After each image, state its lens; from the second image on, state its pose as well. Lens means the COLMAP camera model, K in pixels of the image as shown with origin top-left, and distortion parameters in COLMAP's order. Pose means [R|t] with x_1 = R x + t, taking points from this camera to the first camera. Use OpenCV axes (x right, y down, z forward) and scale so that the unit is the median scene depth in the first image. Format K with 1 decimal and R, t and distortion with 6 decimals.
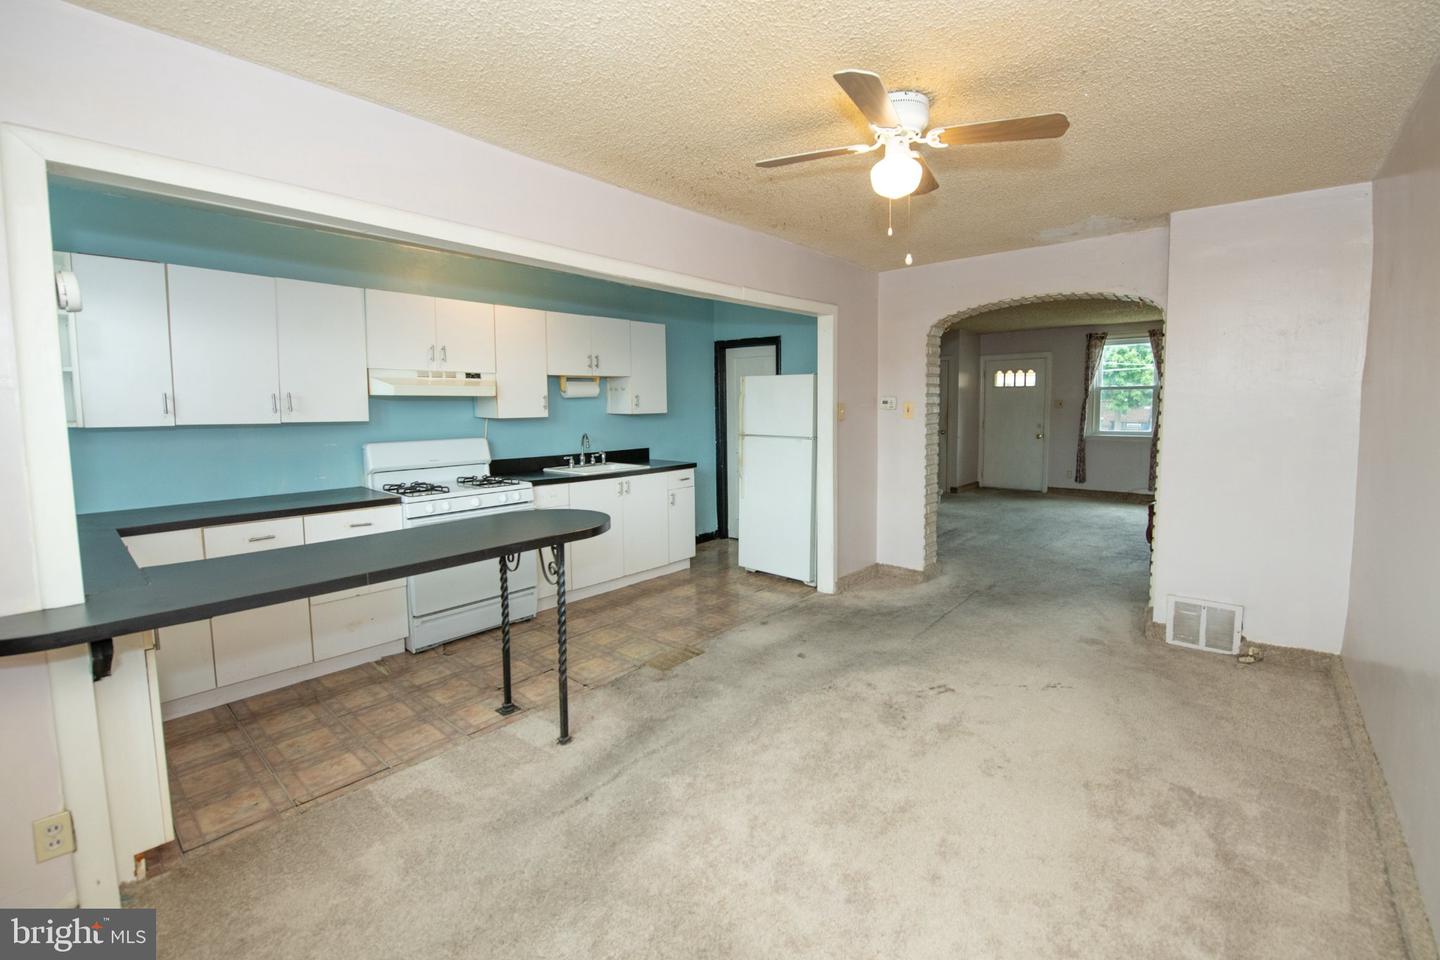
lens RADIAL K [[606.0, 0, 761.1], [0, 606.0, 456.8], [0, 0, 1]] dist [-0.015353, -0.000242]
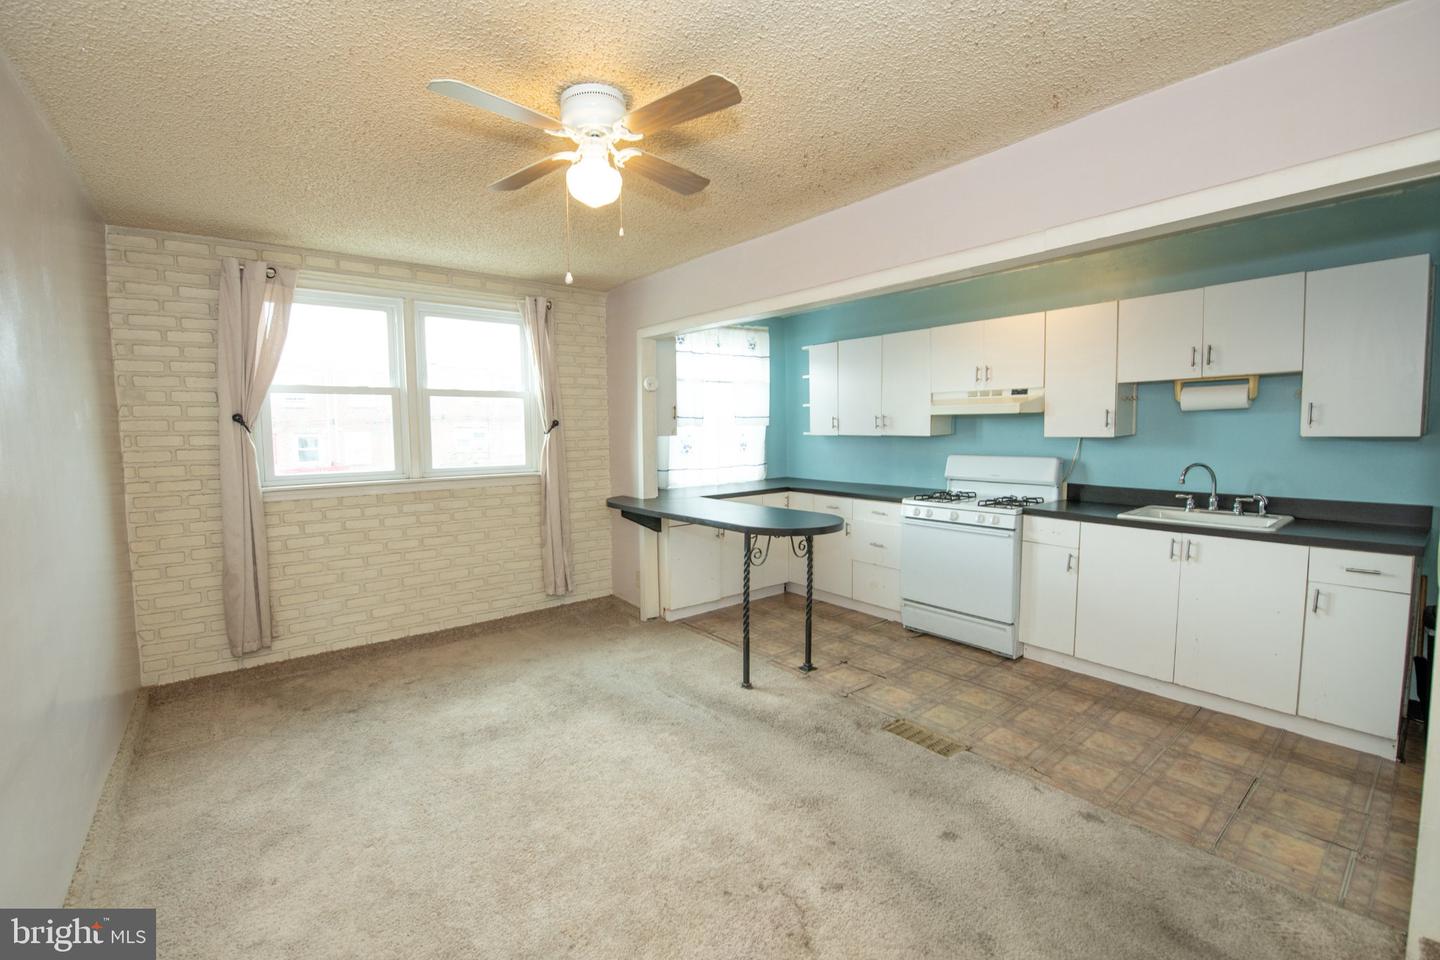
lens RADIAL K [[604.8, 0, 703.1], [0, 604.8, 472.6], [0, 0, 1]] dist [-0.018882, -0.001315]
pose [[-0.225506, 0.082490, -0.970743, 0.582258], [-0.070940, 0.992374, 0.100807, -0.067973], [0.971656, 0.091597, -0.217935, 0.734787]]
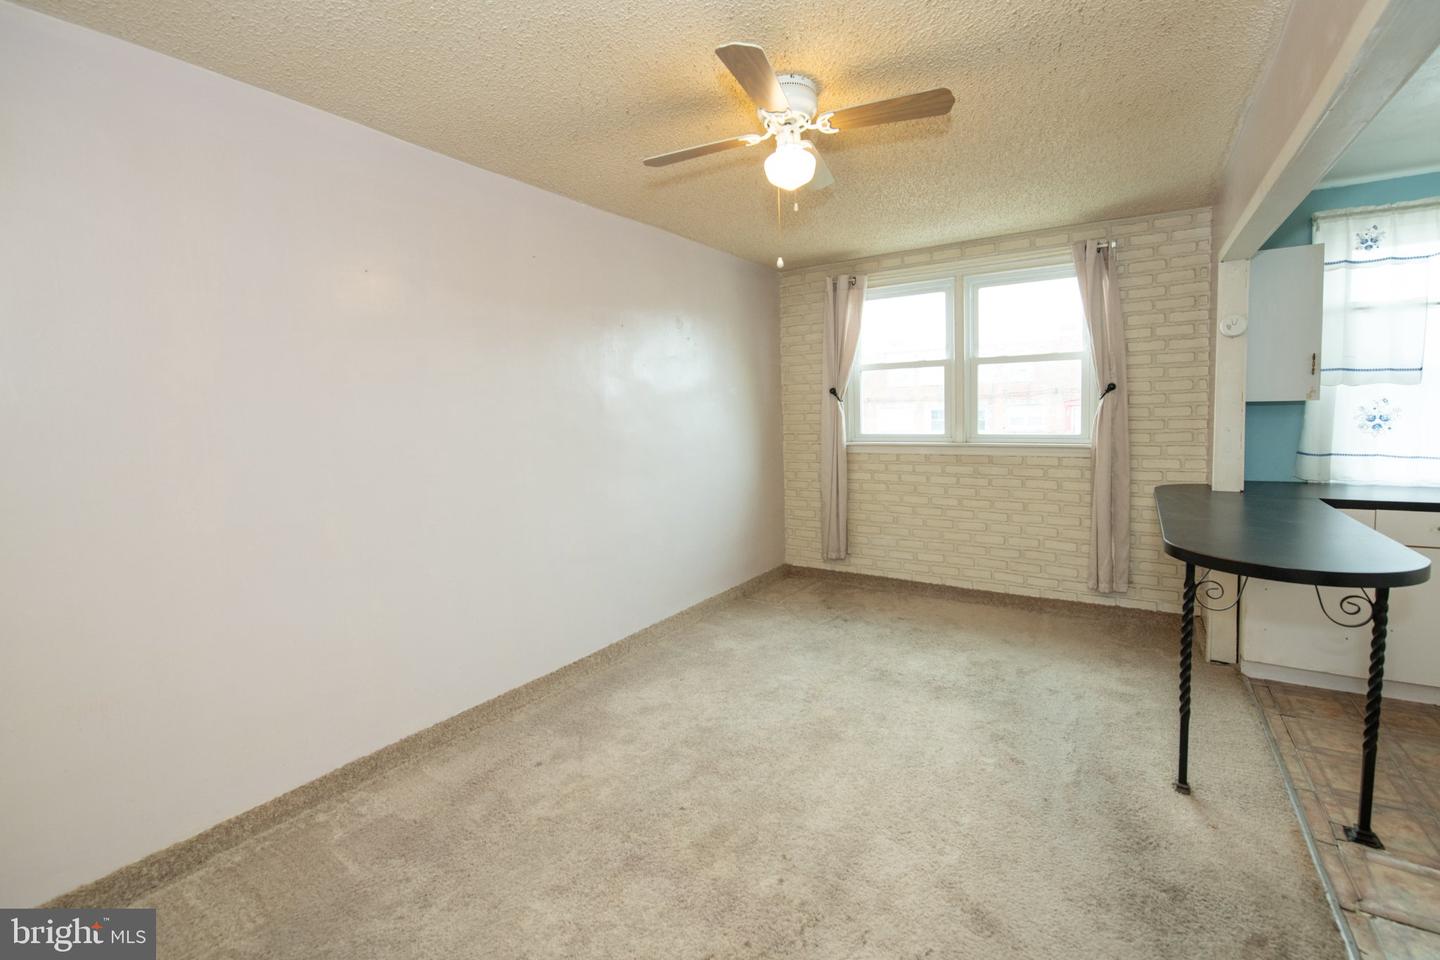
lens RADIAL K [[608.8, 0, 761.5], [0, 608.8, 450.5], [0, 0, 1]] dist [-0.017530, -0.000793]
pose [[-0.990717, 0.041650, -0.129399, 0.218659], [0.021321, 0.987734, 0.154683, -0.084955], [0.134254, 0.150488, -0.979453, 1.067116]]
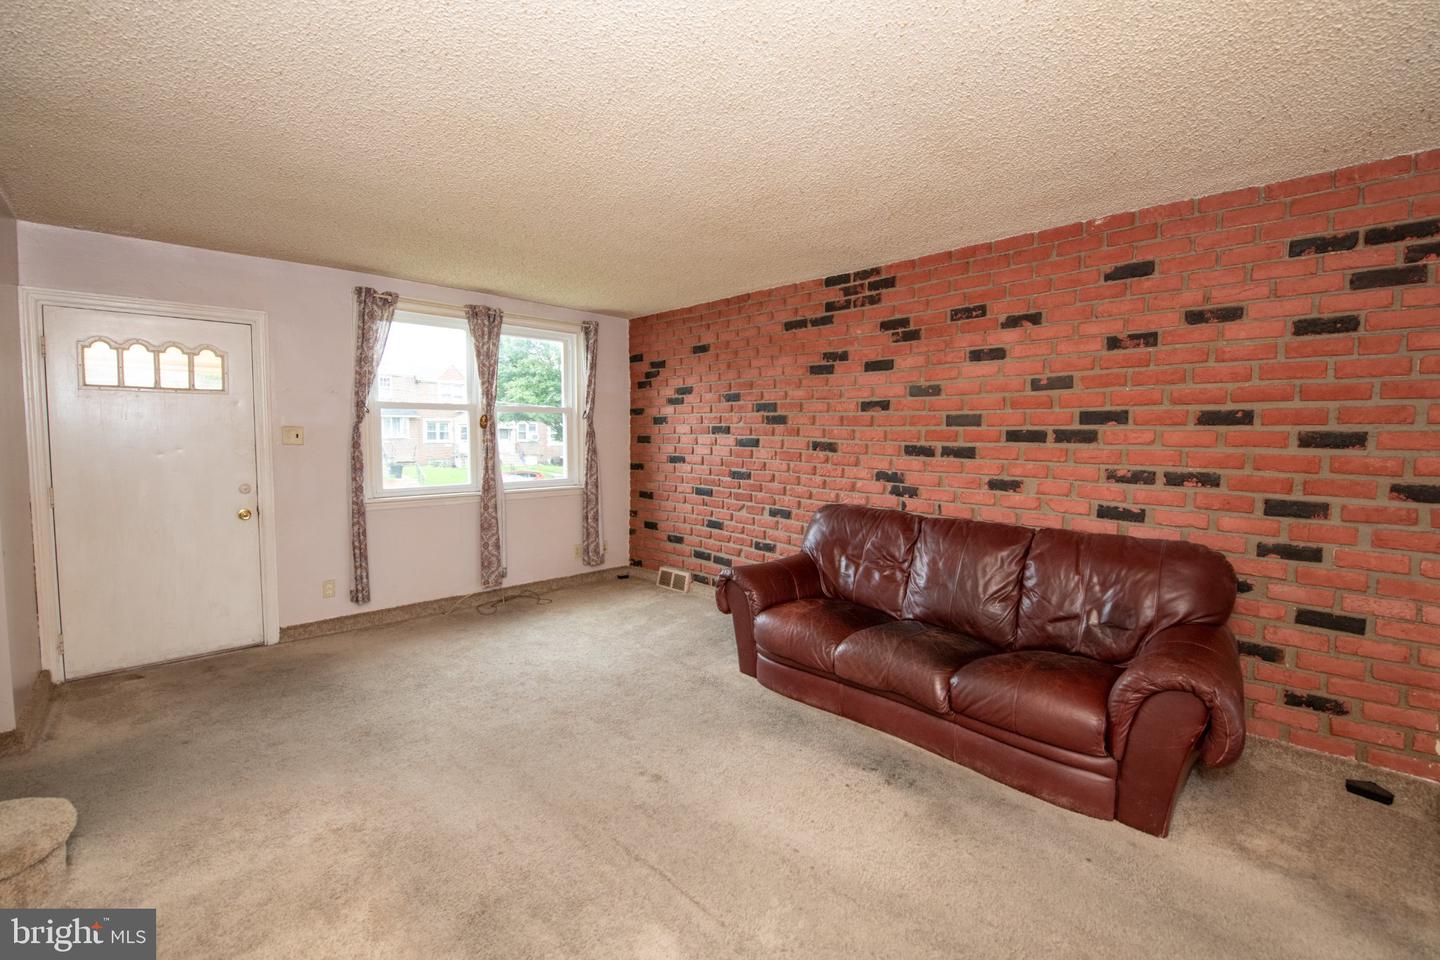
lens RADIAL K [[598.7, 0, 714.6], [0, 598.7, 469.0], [0, 0, 1]] dist [-0.017700, -0.000989]
pose [[0.116531, -0.051525, 0.991850, 0.229946], [0.080895, 0.995828, 0.042227, -0.129626], [-0.989887, 0.075315, 0.120213, 1.472403]]
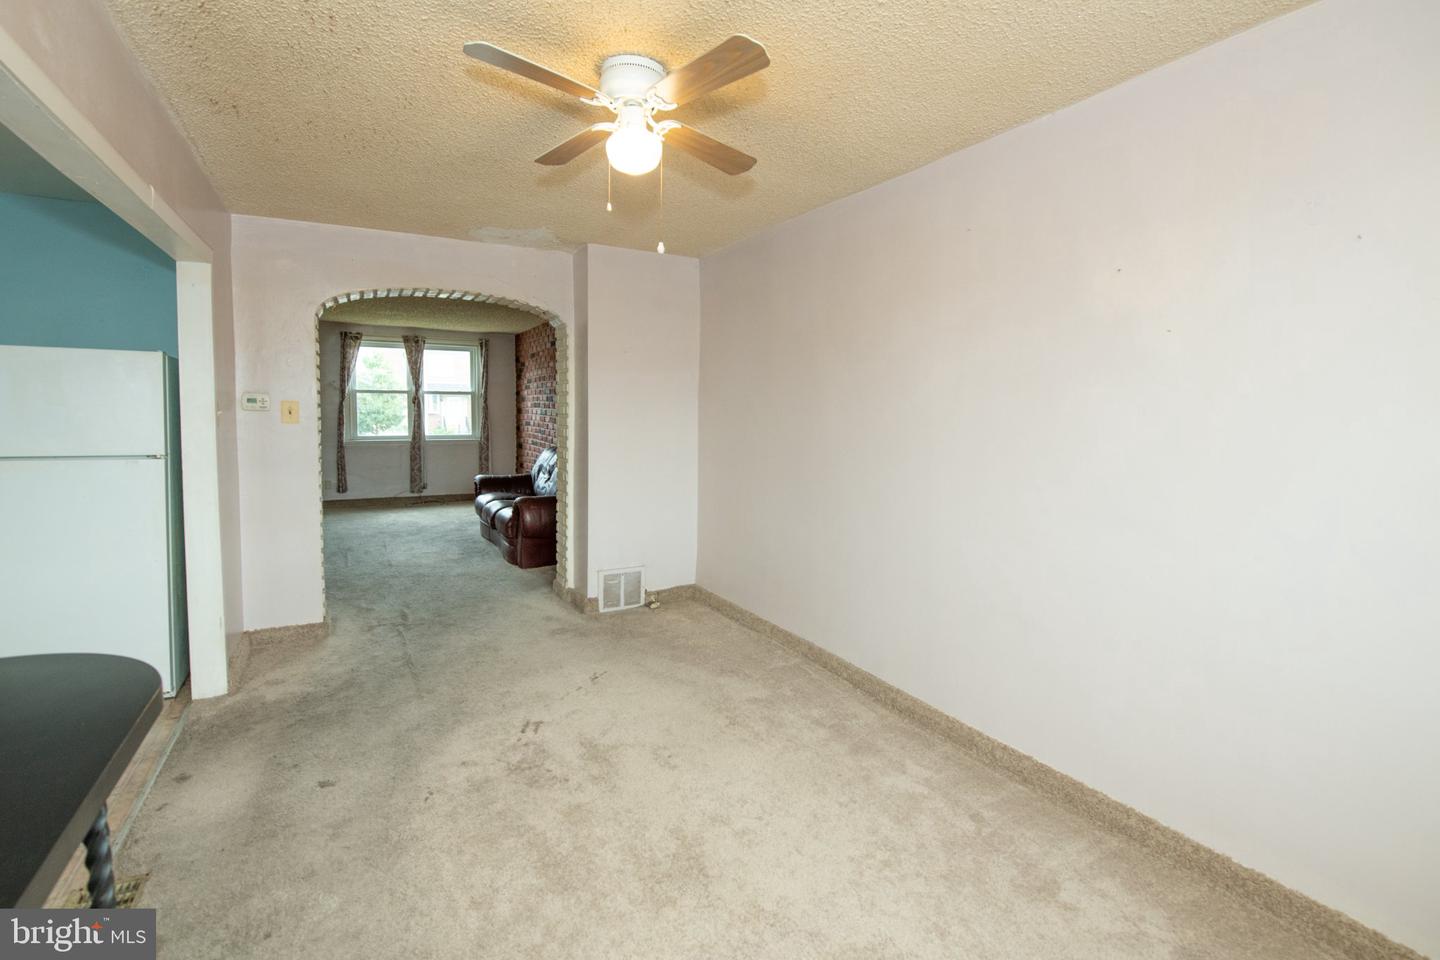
lens RADIAL K [[639.4, 0, 680.1], [0, 639.4, 451.0], [0, 0, 1]] dist [-0.012871, -0.000269]
pose [[0.399610, -0.047484, 0.915455, -0.336067], [0.066896, 0.997505, 0.022539, -0.017896], [-0.914241, 0.052233, 0.401789, 0.304259]]
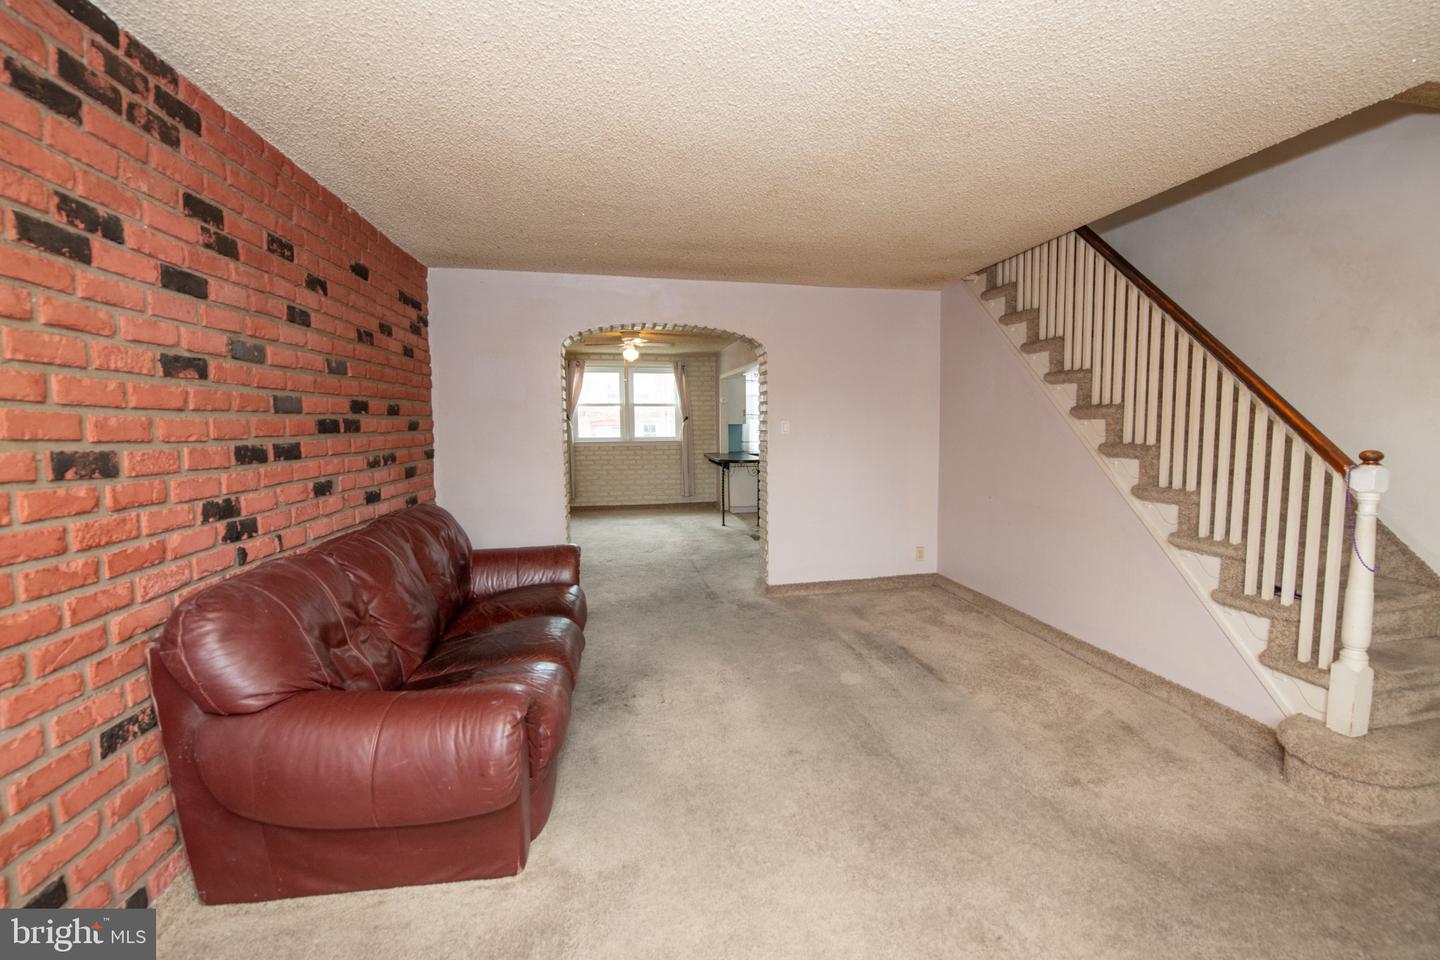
lens RADIAL K [[609.9, 0, 749.0], [0, 609.9, 472.8], [0, 0, 1]] dist [-0.013580, -0.003060]
pose [[-0.627706, 0.078699, -0.774462, 1.319949], [-0.056628, 0.987624, 0.146258, -0.181618], [0.776388, 0.135664, -0.615481, 1.950724]]
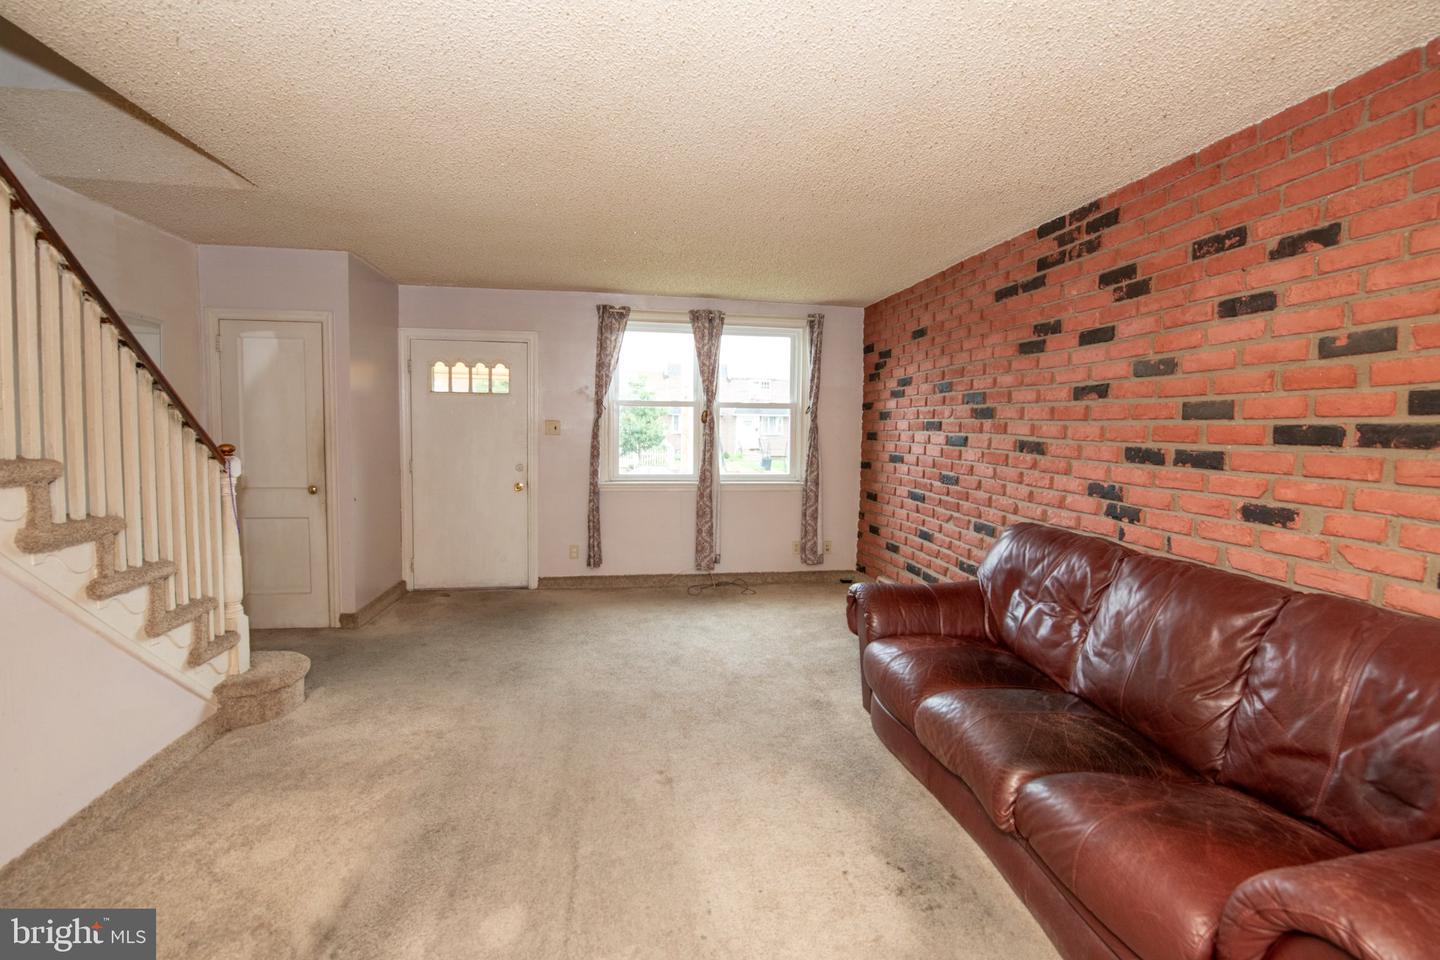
lens RADIAL K [[602.0, 0, 713.2], [0, 602.0, 463.0], [0, 0, 1]] dist [-0.016330, -0.002197]
pose [[0.667414, -0.026157, 0.744227, 0.408274], [0.045720, 0.998937, -0.005892, -0.102776], [-0.743282, 0.037959, 0.667901, 1.187347]]
